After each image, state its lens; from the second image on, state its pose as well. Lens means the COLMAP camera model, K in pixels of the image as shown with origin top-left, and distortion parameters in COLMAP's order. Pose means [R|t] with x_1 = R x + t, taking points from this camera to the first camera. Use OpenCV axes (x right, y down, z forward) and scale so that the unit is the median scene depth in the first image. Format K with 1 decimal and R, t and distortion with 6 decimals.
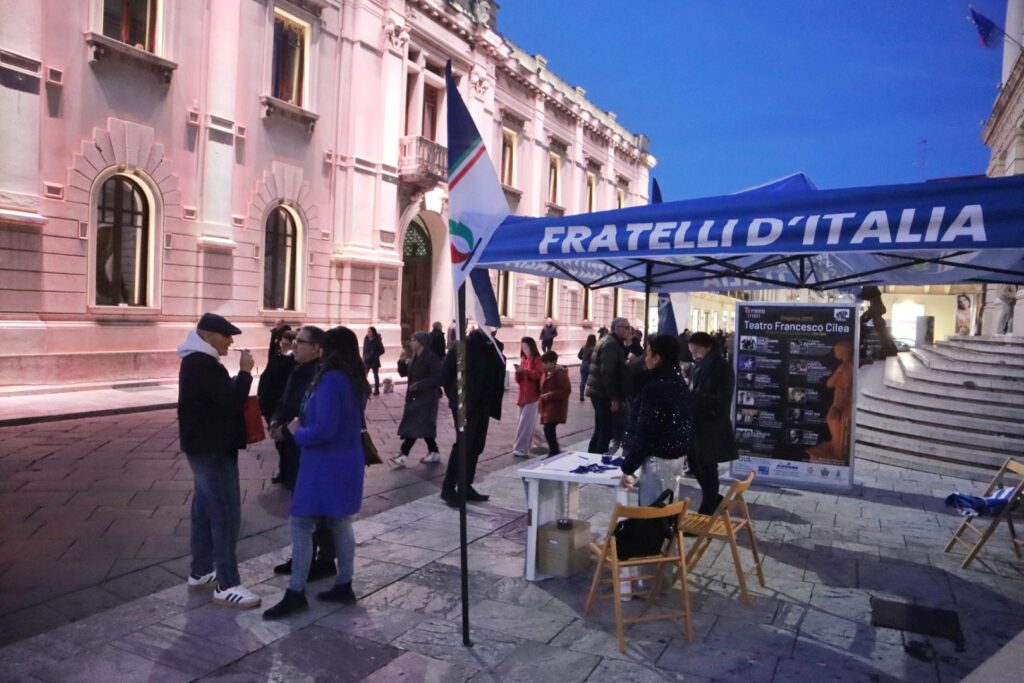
lens RADIAL K [[688.3, 0, 512.0], [0, 688.3, 341.5], [0, 0, 1]] dist [-0.056189, 0.000749]
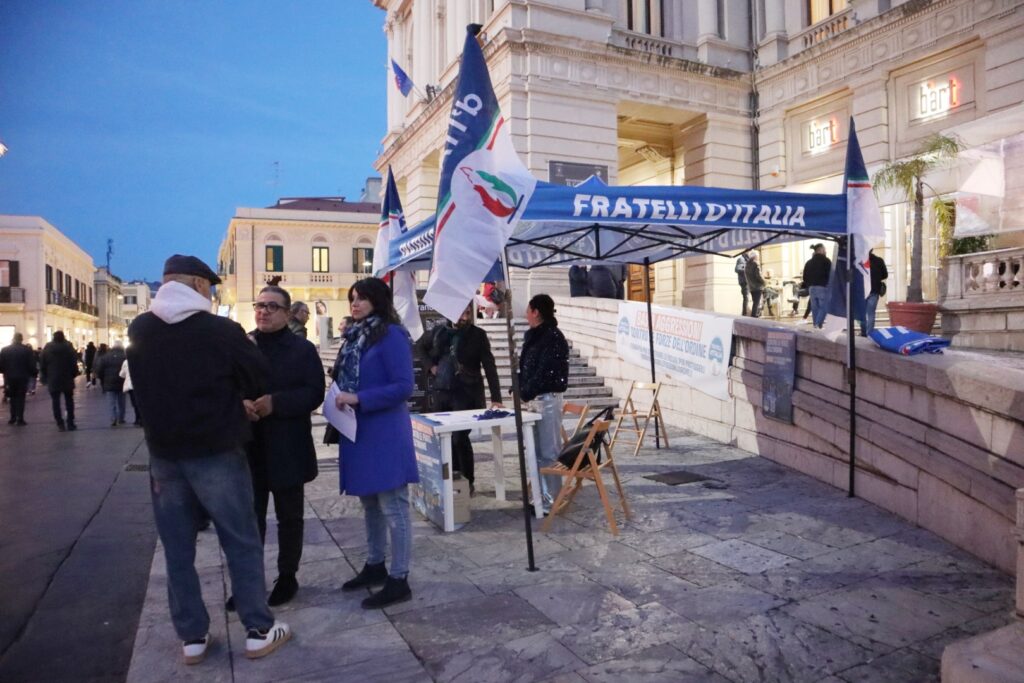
lens RADIAL K [[703.7, 0, 512.0], [0, 703.7, 341.5], [0, 0, 1]] dist [-0.123778, -0.000264]
pose [[0.604981, -0.056477, 0.794235, -1.184239], [0.072855, 0.997223, 0.015416, 0.074908], [-0.792900, 0.048537, 0.607415, 0.424407]]
